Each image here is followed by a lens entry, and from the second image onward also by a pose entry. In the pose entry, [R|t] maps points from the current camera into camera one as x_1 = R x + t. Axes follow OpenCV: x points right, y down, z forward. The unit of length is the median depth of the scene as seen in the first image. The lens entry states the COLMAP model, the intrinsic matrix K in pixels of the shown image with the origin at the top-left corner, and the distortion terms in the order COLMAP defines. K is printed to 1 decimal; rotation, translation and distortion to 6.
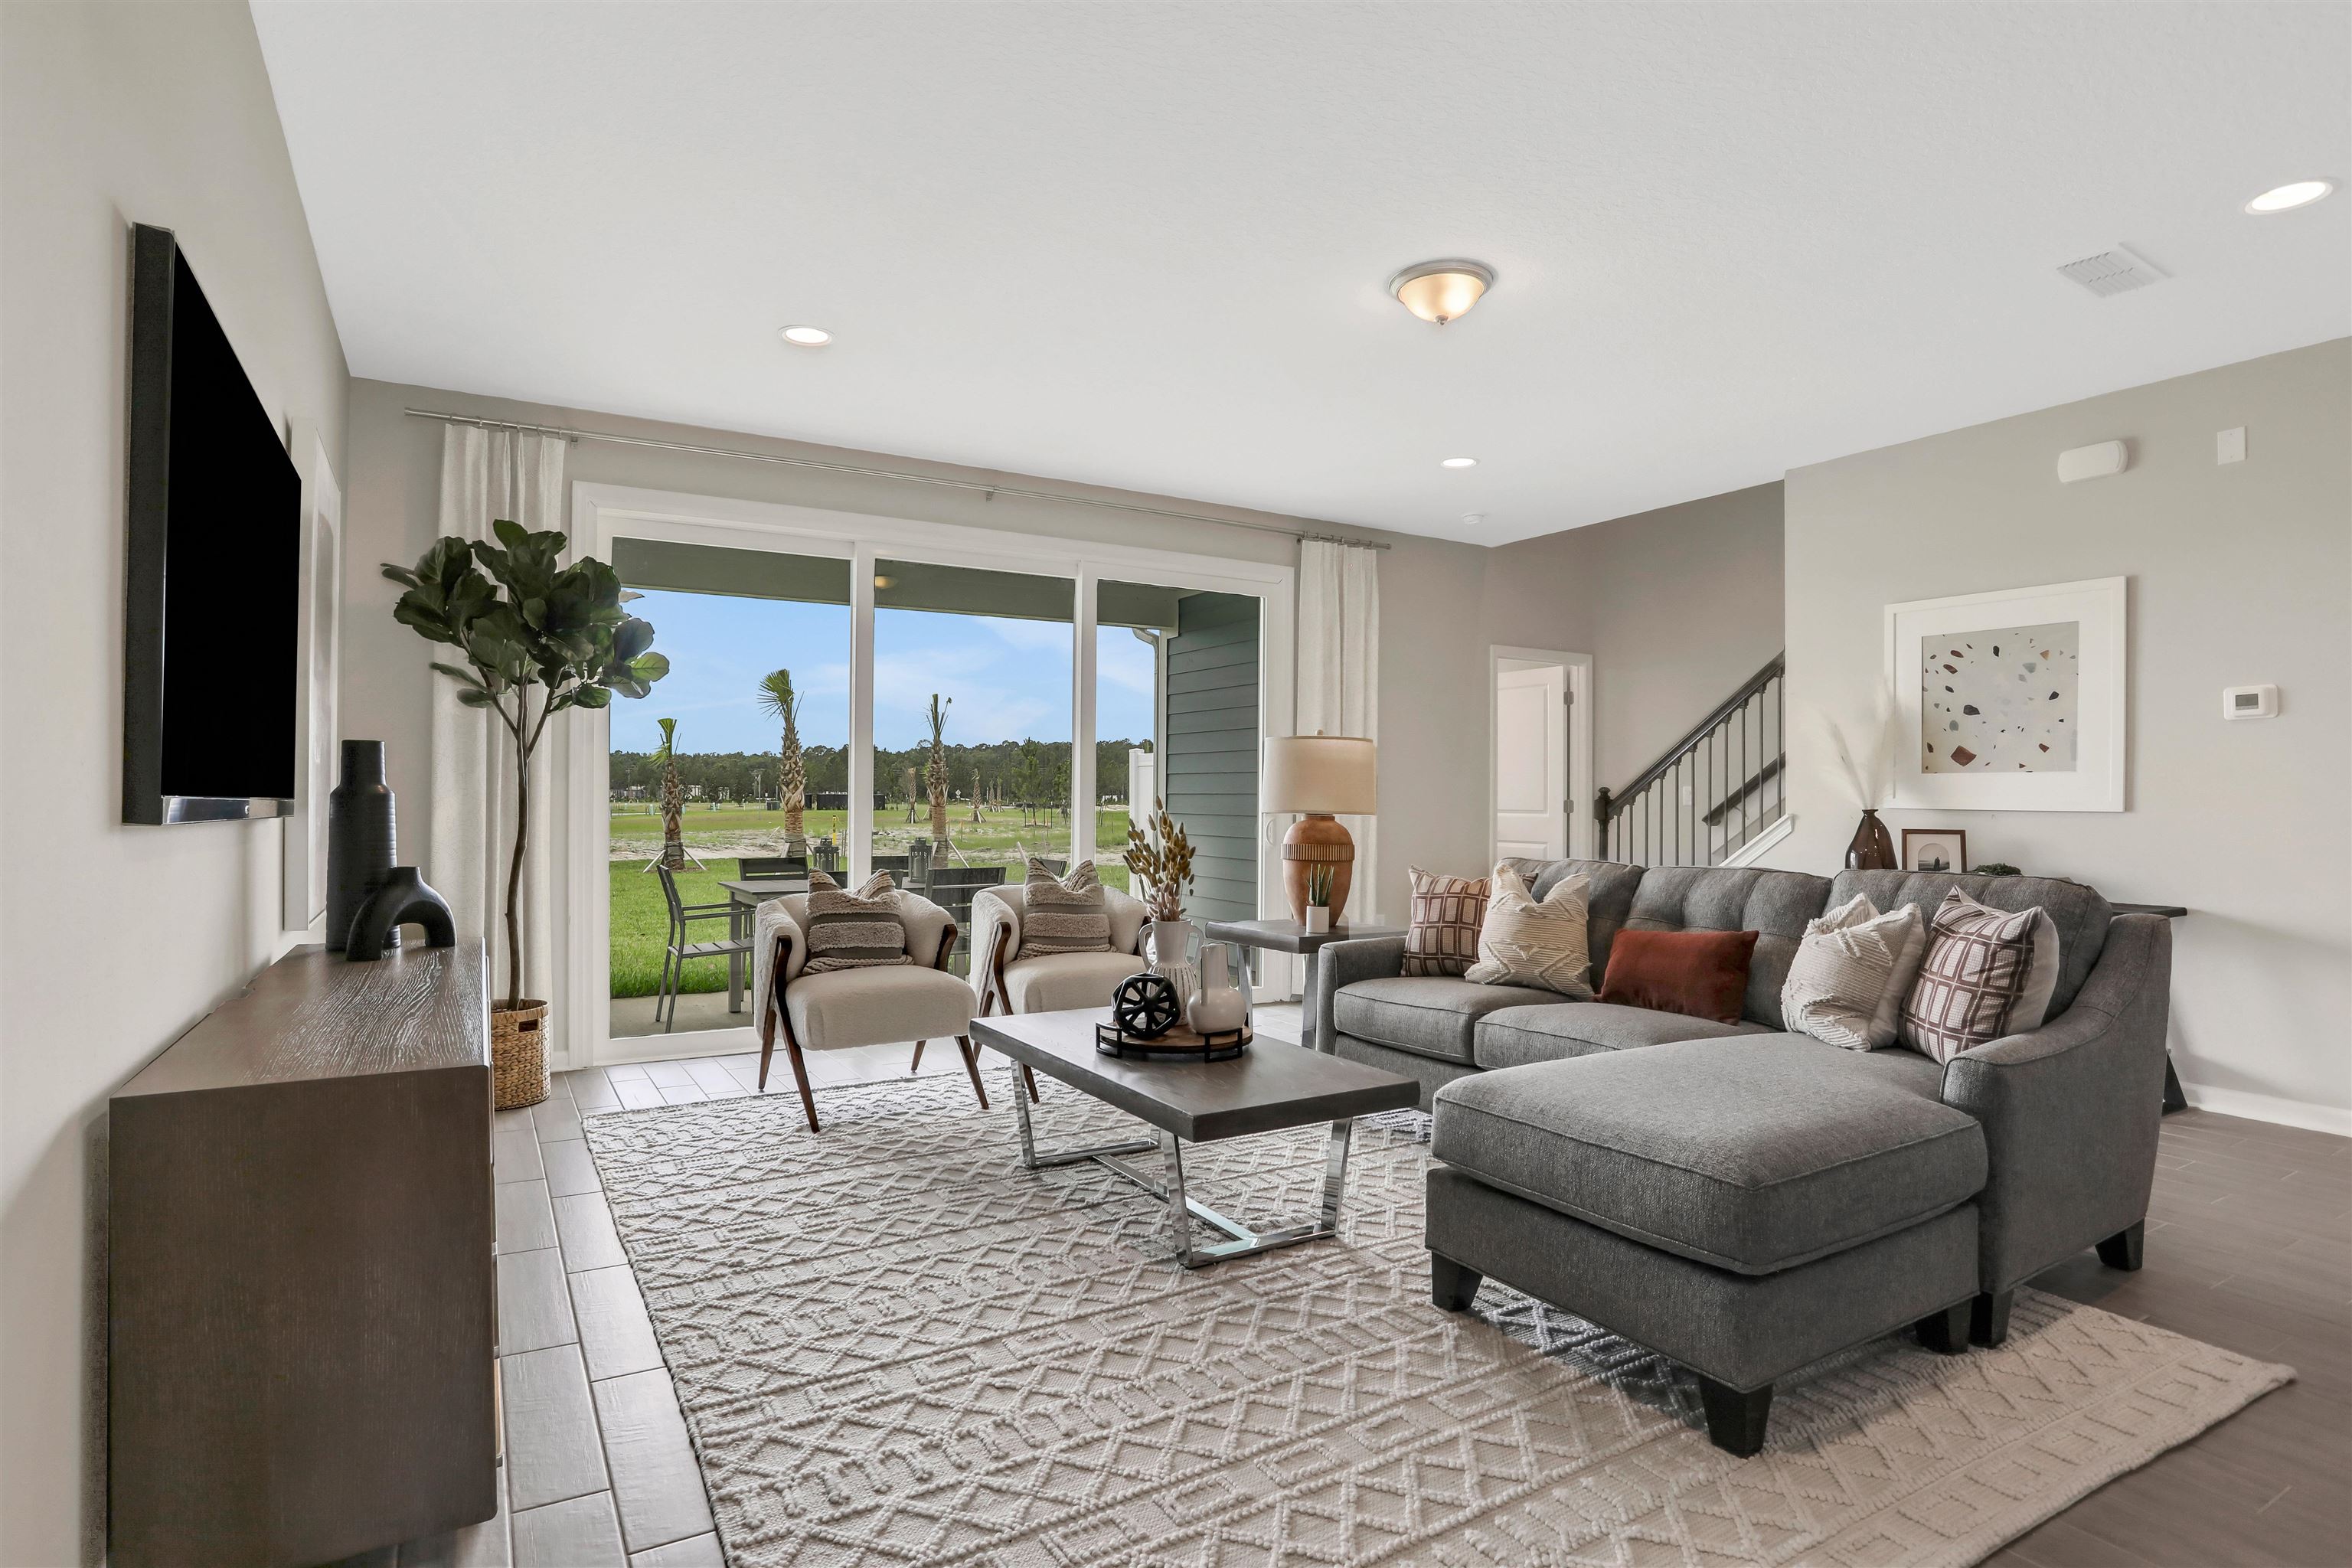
lens RADIAL K [[1194.2, 0, 1200.2], [0, 1194.2, 803.5], [0, 0, 1]] dist [-0.052744, 0.012792]
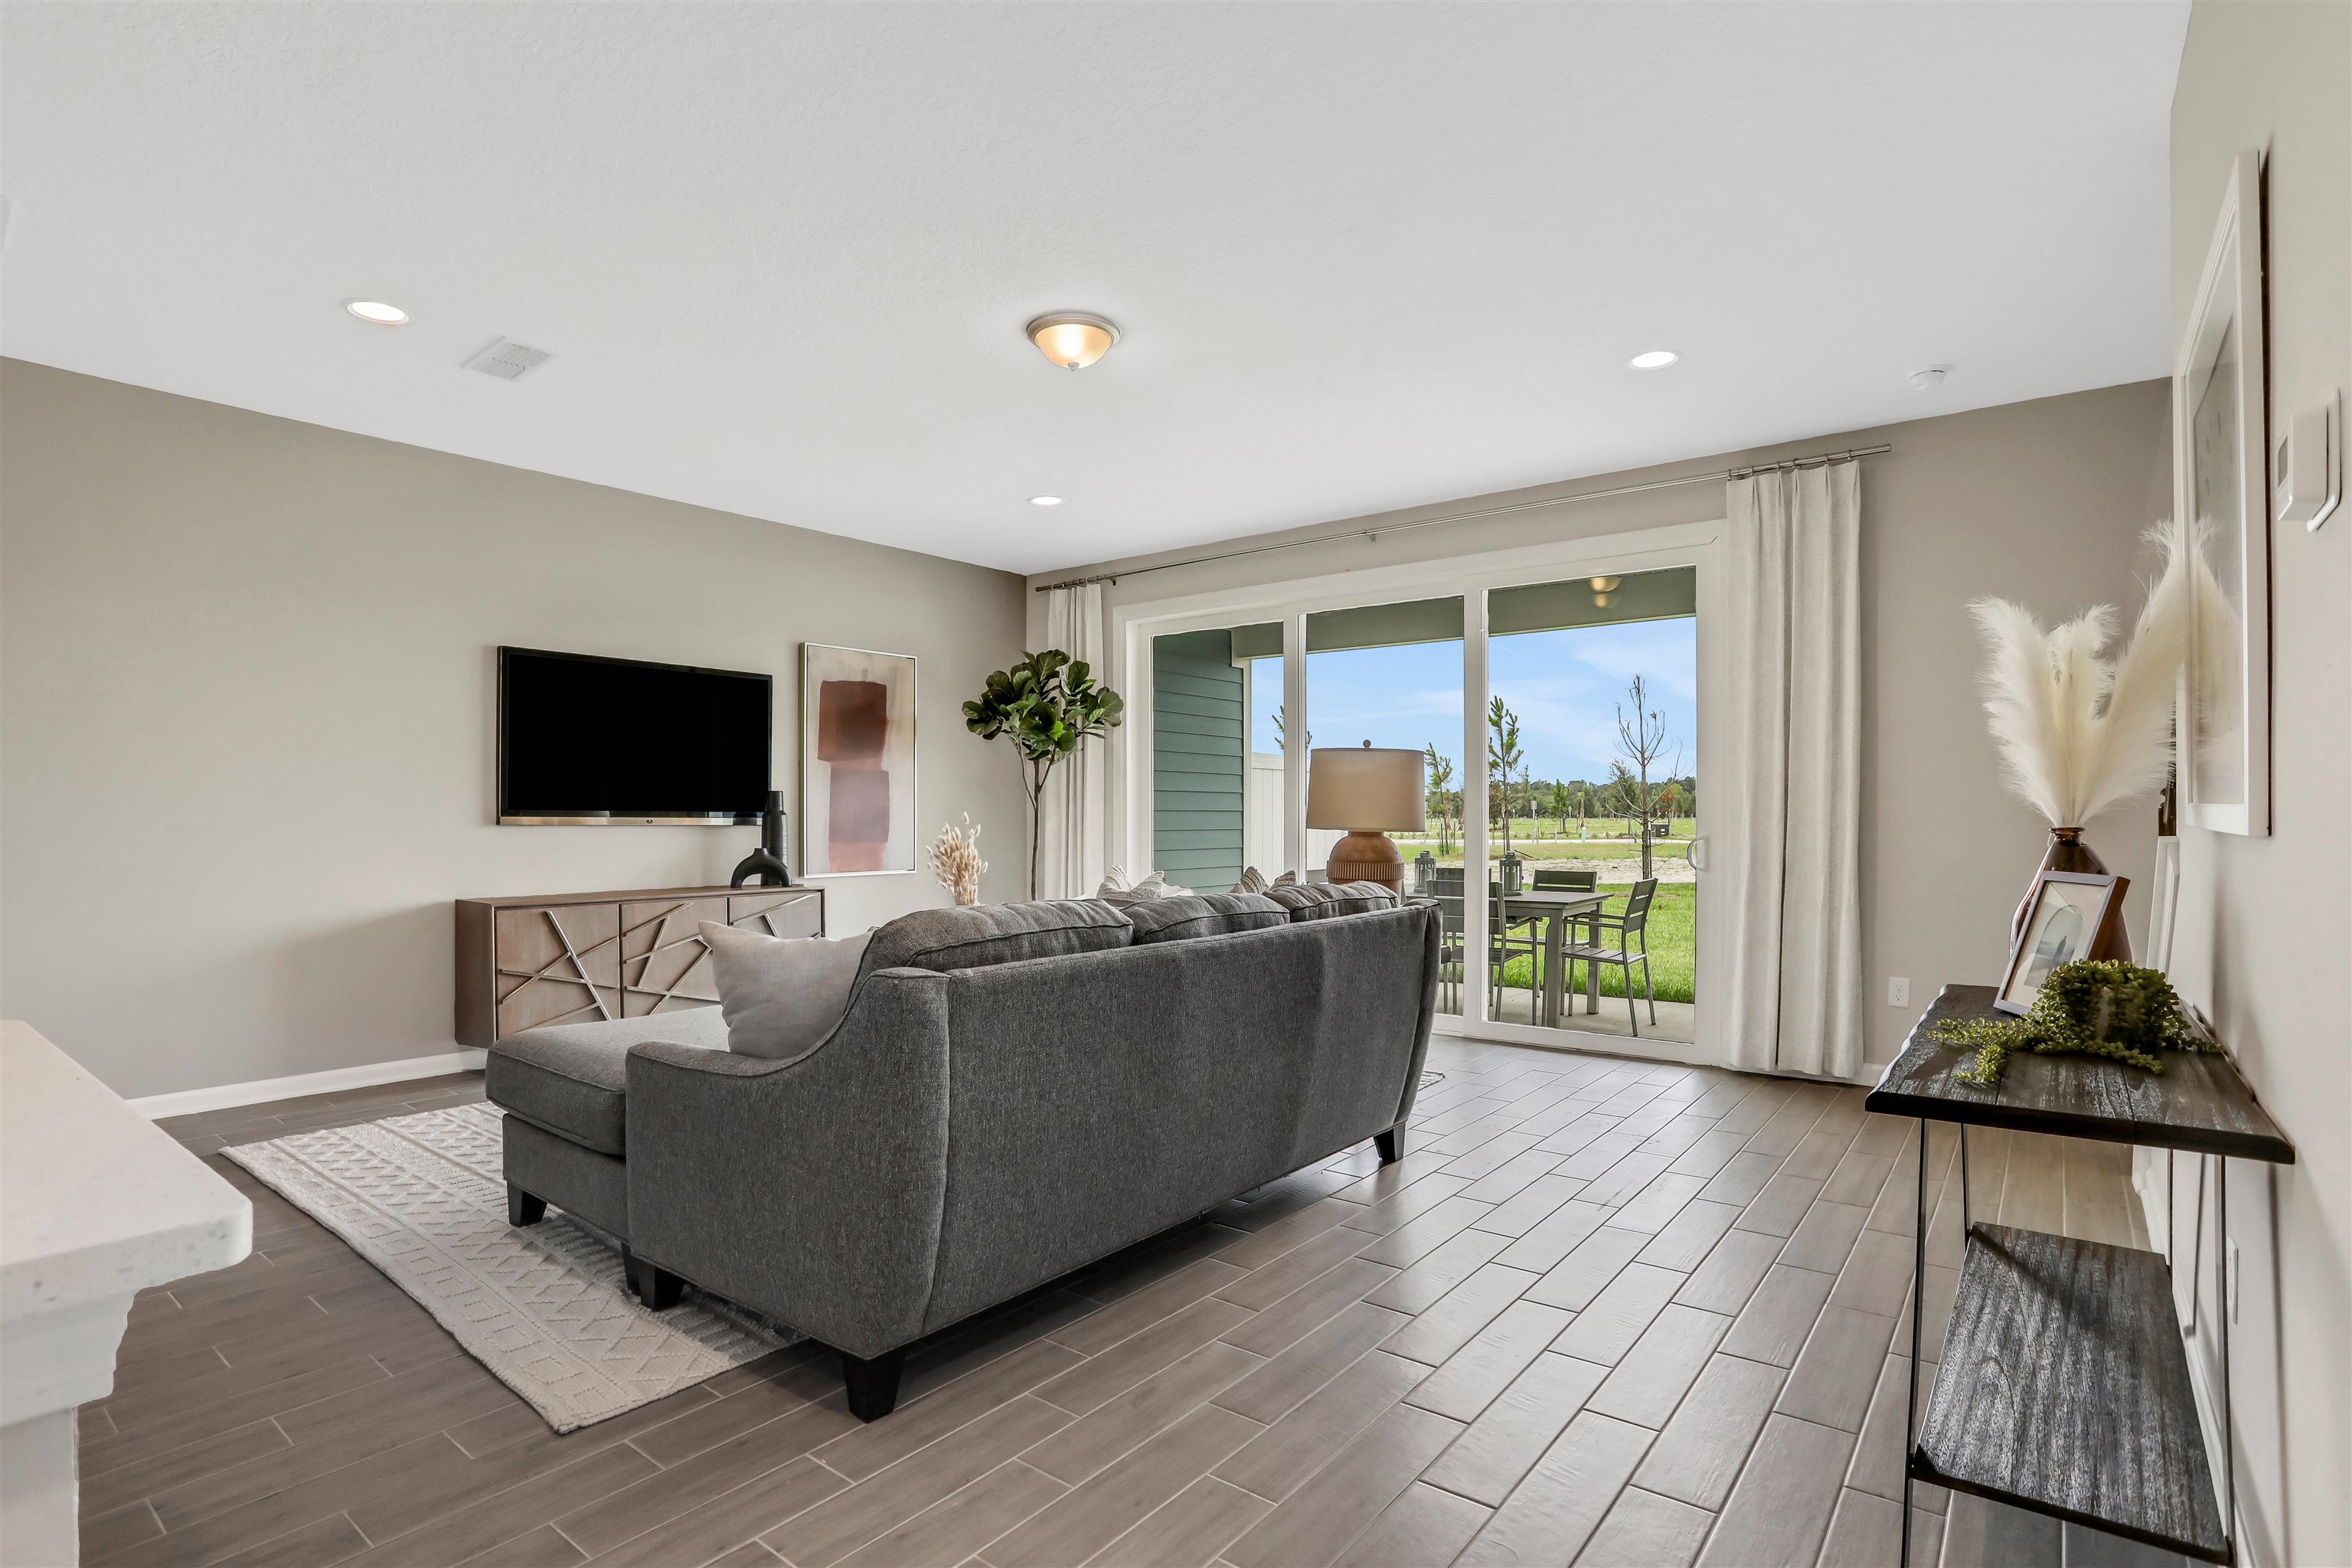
lens RADIAL K [[1194.2, 0, 1115.5], [0, 1194.2, 811.4], [0, 0, 1]] dist [-0.052744, 0.012792]
pose [[0.318238, -0.006792, -0.947987, 1.019415], [-0.001760, 0.999968, -0.007755, 0.001544], [0.948009, 0.004137, 0.318216, 0.565443]]
